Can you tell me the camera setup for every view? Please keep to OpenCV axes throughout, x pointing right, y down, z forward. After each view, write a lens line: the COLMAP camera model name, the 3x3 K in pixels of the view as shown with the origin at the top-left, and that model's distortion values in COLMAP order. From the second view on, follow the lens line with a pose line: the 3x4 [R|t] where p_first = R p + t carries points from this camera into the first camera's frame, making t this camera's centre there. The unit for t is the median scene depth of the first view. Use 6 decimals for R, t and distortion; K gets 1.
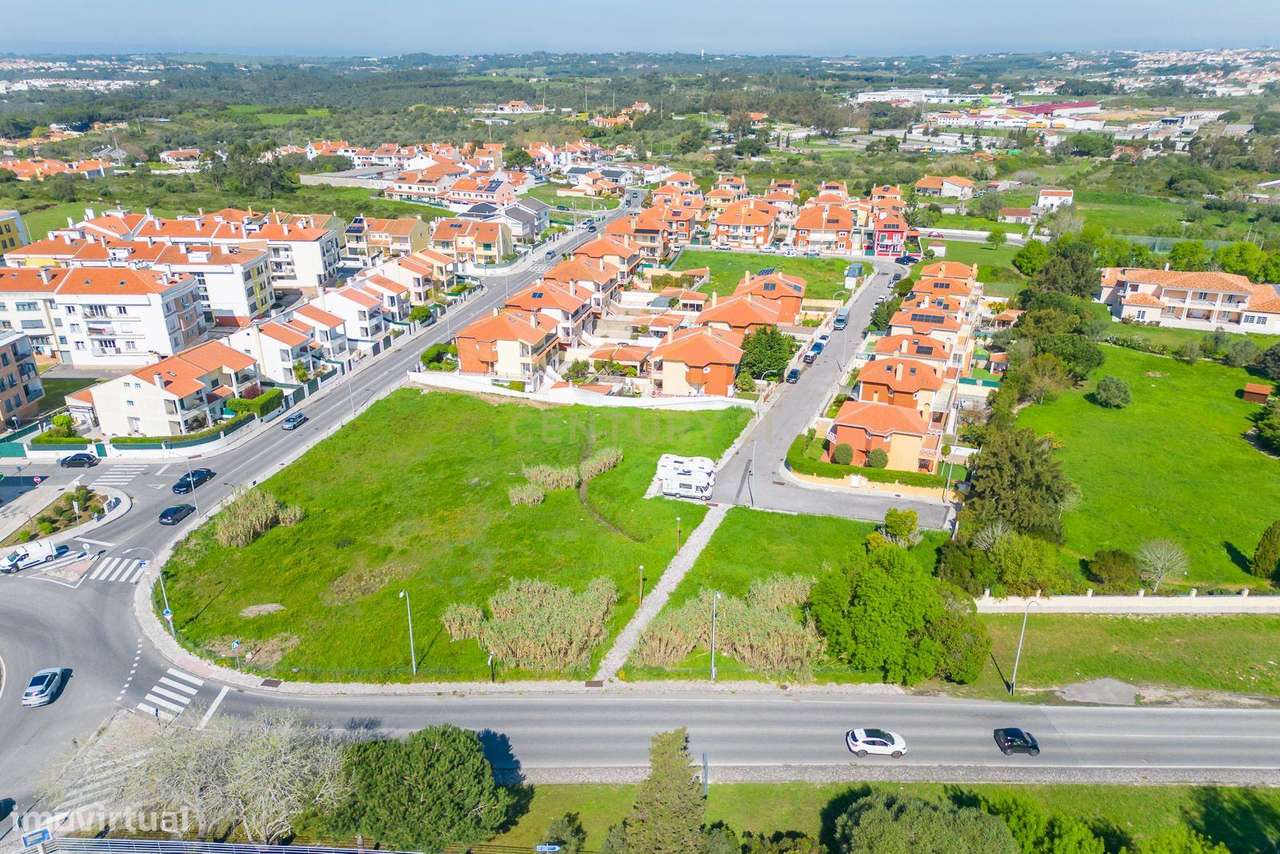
lens RADIAL K [[881.4, 0, 647.0], [0, 881.4, 433.7], [0, 0, 1]] dist [0.108617, -0.051986]
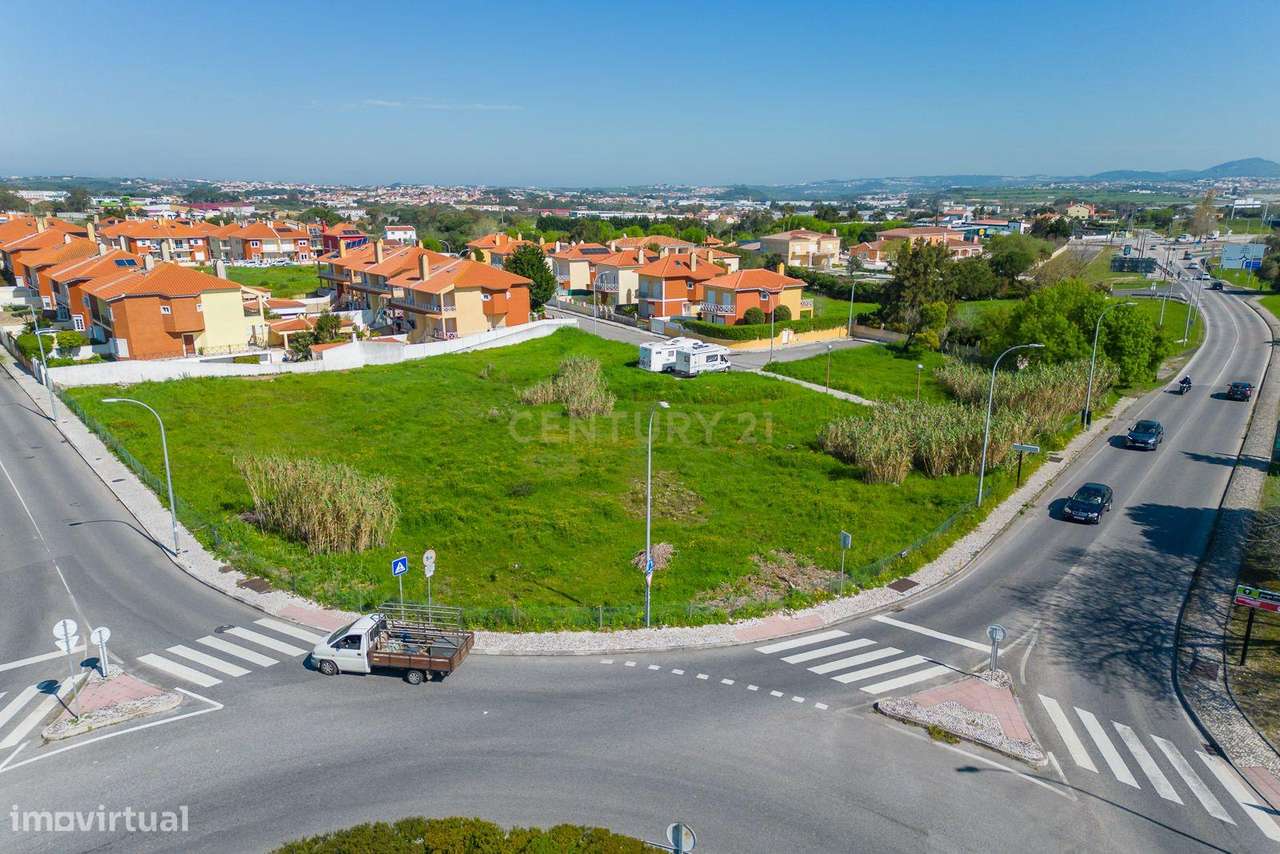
lens RADIAL K [[881.4, 0, 645.5], [0, 881.4, 433.4], [0, 0, 1]] dist [0.108617, -0.051986]
pose [[0.613288, -0.211999, 0.760877, -0.361612], [0.308579, 0.951060, 0.016265, 0.053483], [-0.727088, 0.224816, 0.648692, 0.298437]]
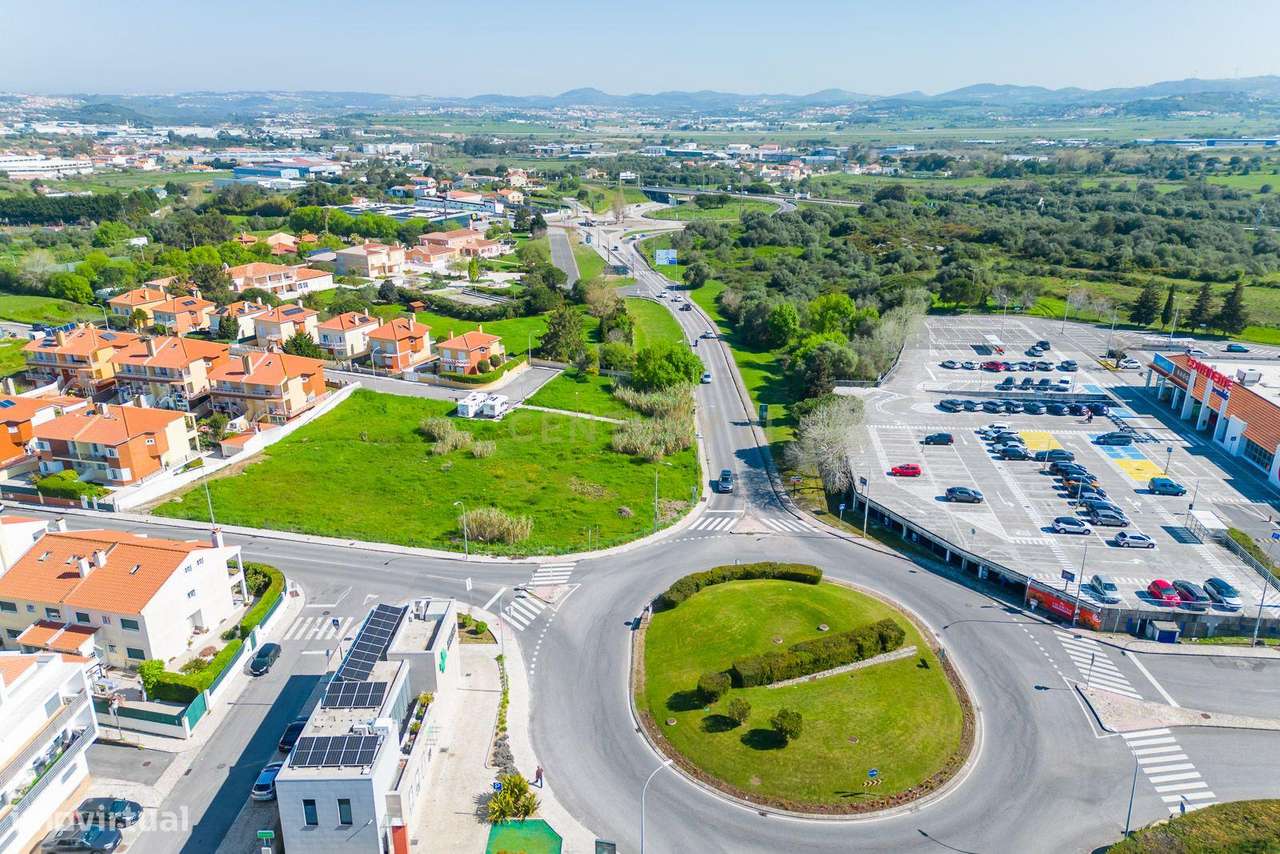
lens RADIAL K [[881.4, 0, 643.6], [0, 881.4, 427.5], [0, 0, 1]] dist [0.108617, -0.051986]
pose [[0.036833, -0.339876, 0.939749, -0.752370], [0.385345, 0.872491, 0.300448, -0.143845], [-0.922037, 0.351061, 0.163106, 0.318439]]
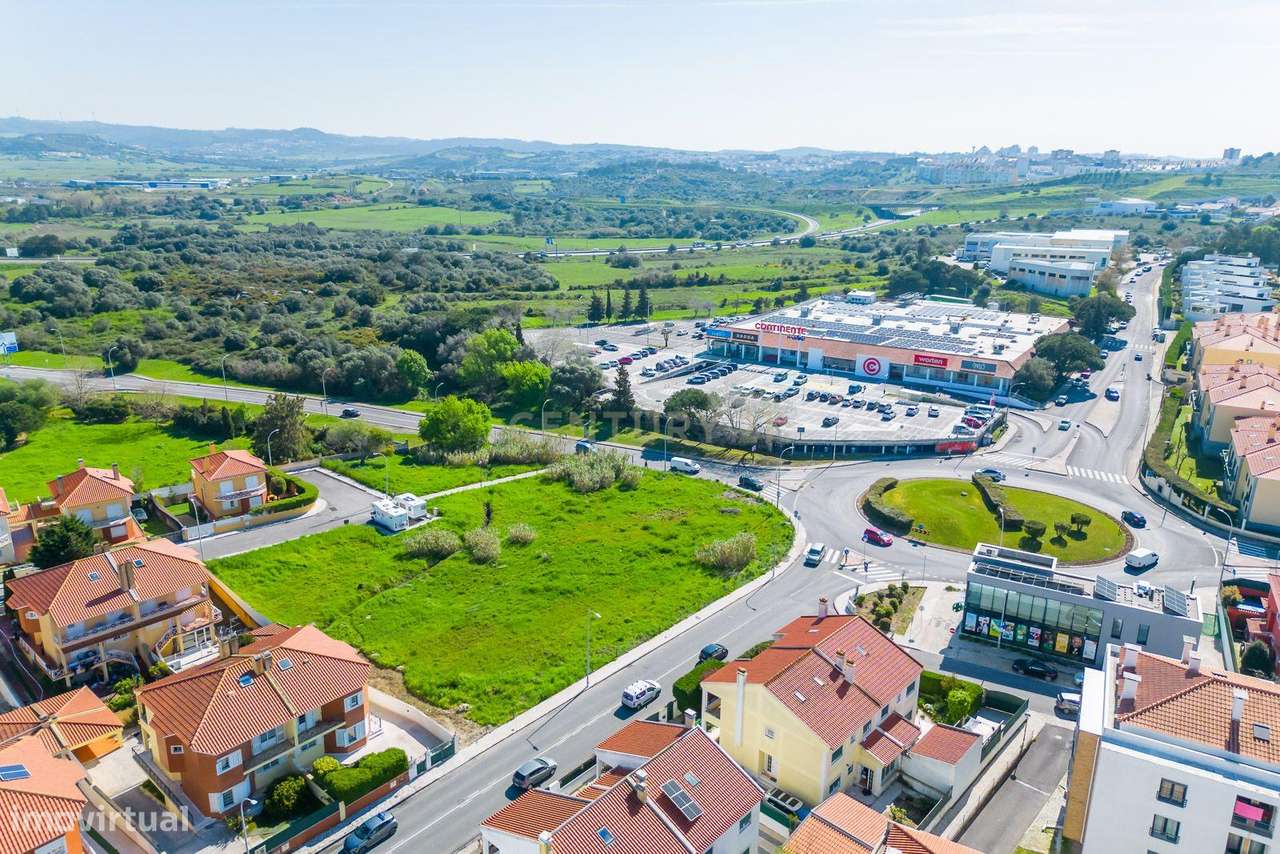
lens RADIAL K [[881.4, 0, 644.5], [0, 881.4, 430.5], [0, 0, 1]] dist [0.108617, -0.051986]
pose [[-0.869935, -0.158903, 0.466864, -0.455785], [0.175854, 0.784488, 0.594689, -0.400861], [-0.460747, 0.599441, -0.654510, 0.913412]]
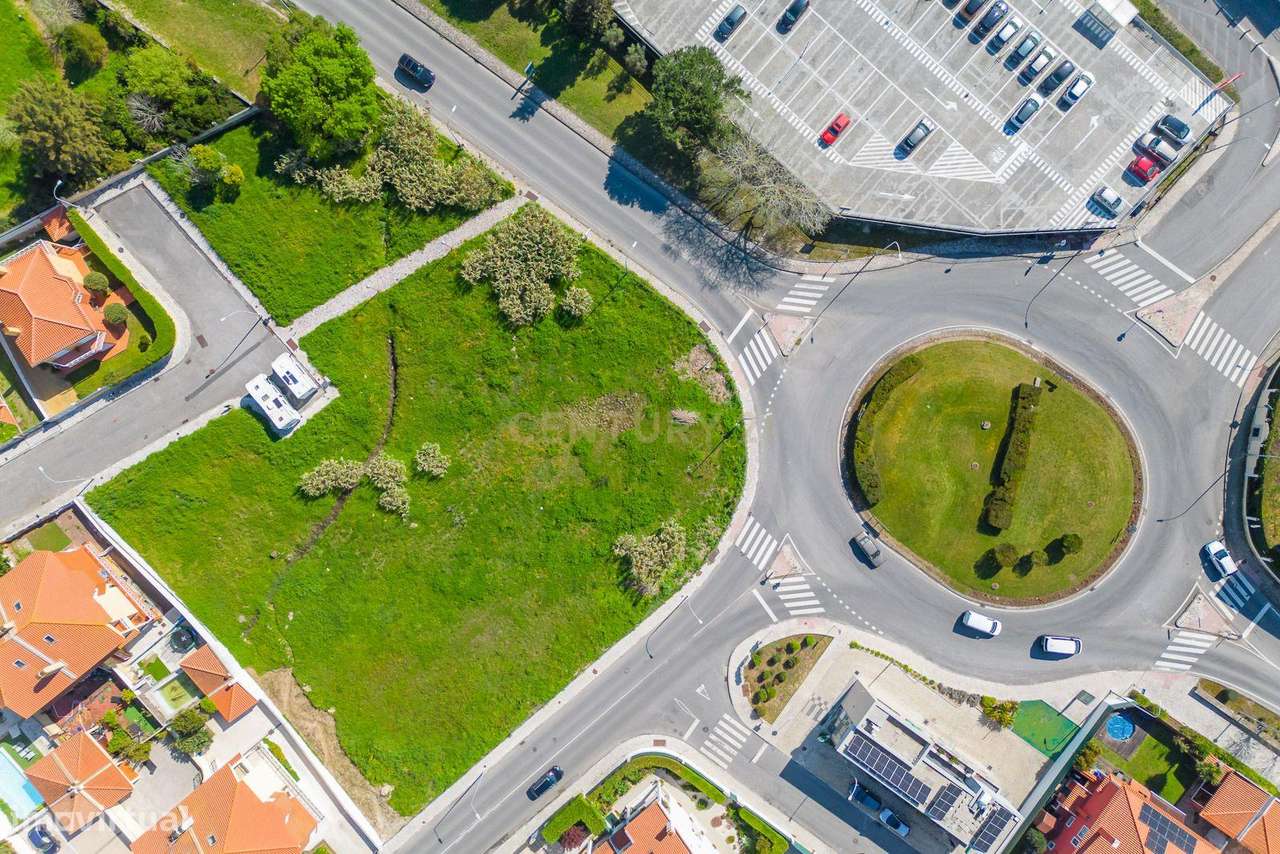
lens RADIAL K [[881.4, 0, 637.9], [0, 881.4, 437.6], [0, 0, 1]] dist [0.108617, -0.051986]
pose [[-0.795141, -0.606223, -0.015643, -0.167411], [0.234803, -0.331553, 0.913750, -0.460113], [-0.559123, 0.722887, 0.405975, 0.241337]]
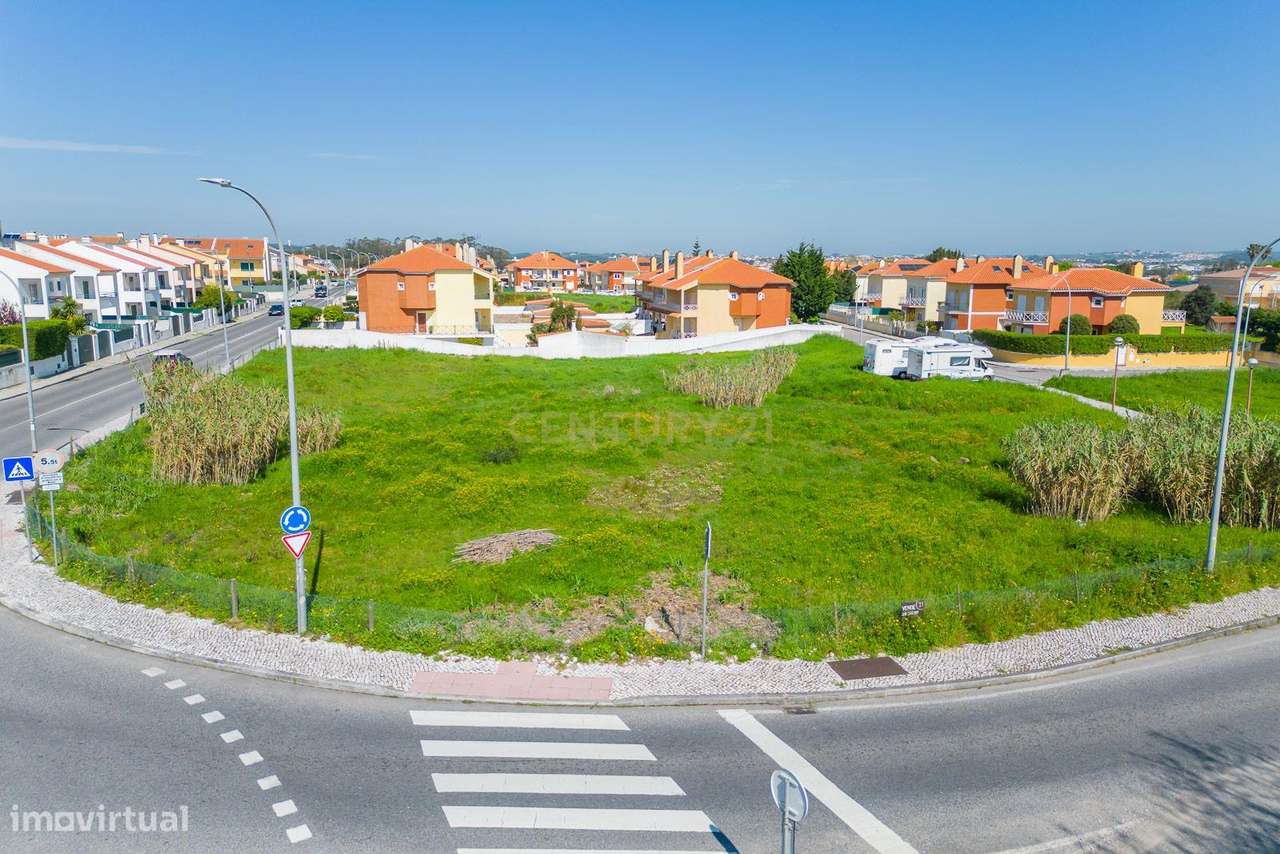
lens RADIAL K [[881.4, 0, 644.3], [0, 881.4, 408.8], [0, 0, 1]] dist [0.108617, -0.051986]
pose [[0.905480, -0.070578, 0.418479, -0.230824], [0.163911, 0.967719, -0.191452, 0.097843], [-0.391457, 0.241949, 0.887819, 0.313719]]
